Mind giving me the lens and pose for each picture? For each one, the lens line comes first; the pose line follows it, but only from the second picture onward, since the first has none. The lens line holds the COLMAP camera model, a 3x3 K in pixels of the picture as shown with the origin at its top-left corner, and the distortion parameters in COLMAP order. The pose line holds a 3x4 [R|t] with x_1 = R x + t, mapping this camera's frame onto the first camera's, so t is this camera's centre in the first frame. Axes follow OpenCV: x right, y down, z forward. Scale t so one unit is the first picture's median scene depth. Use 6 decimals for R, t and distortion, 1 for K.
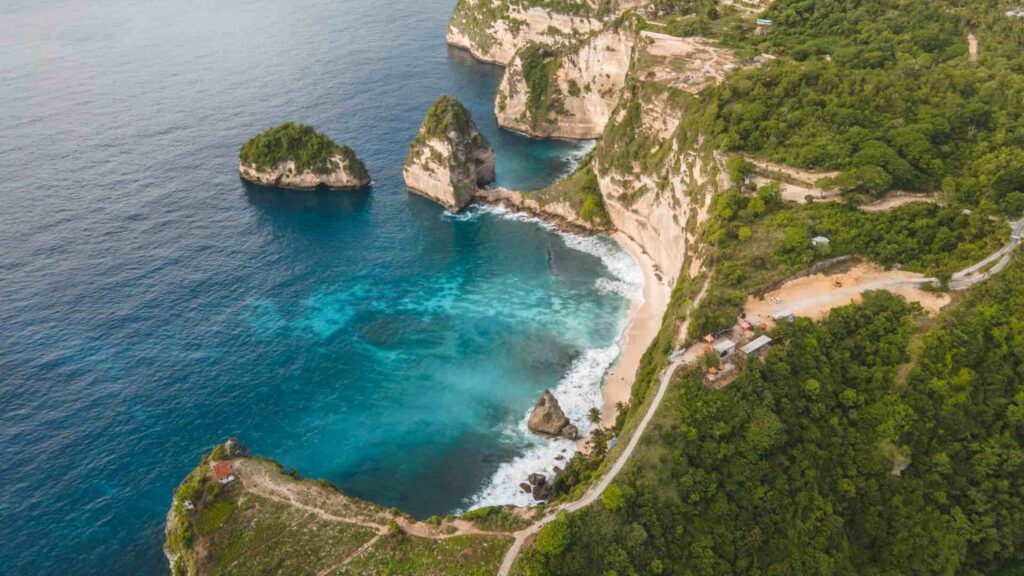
lens RADIAL K [[727.3, 0, 510.8], [0, 727.3, 288.8], [0, 0, 1]] dist [0.002200, 0.000182]
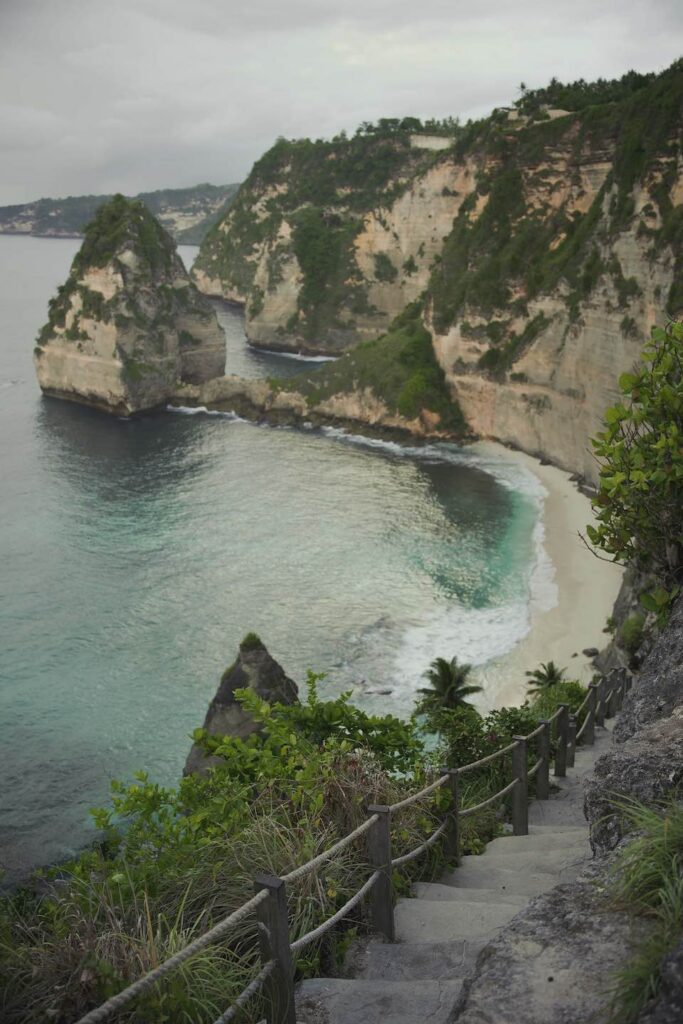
lens RADIAL K [[988.2, 0, 343.2], [0, 988.2, 510.7], [0, 0, 1]] dist [-0.019305, 0.000000]
pose [[0.999502, 0.011733, 0.029282, 0.043903], [-0.003636, 0.964924, -0.262506, 0.117182], [-0.031334, 0.262269, 0.964486, 0.411291]]
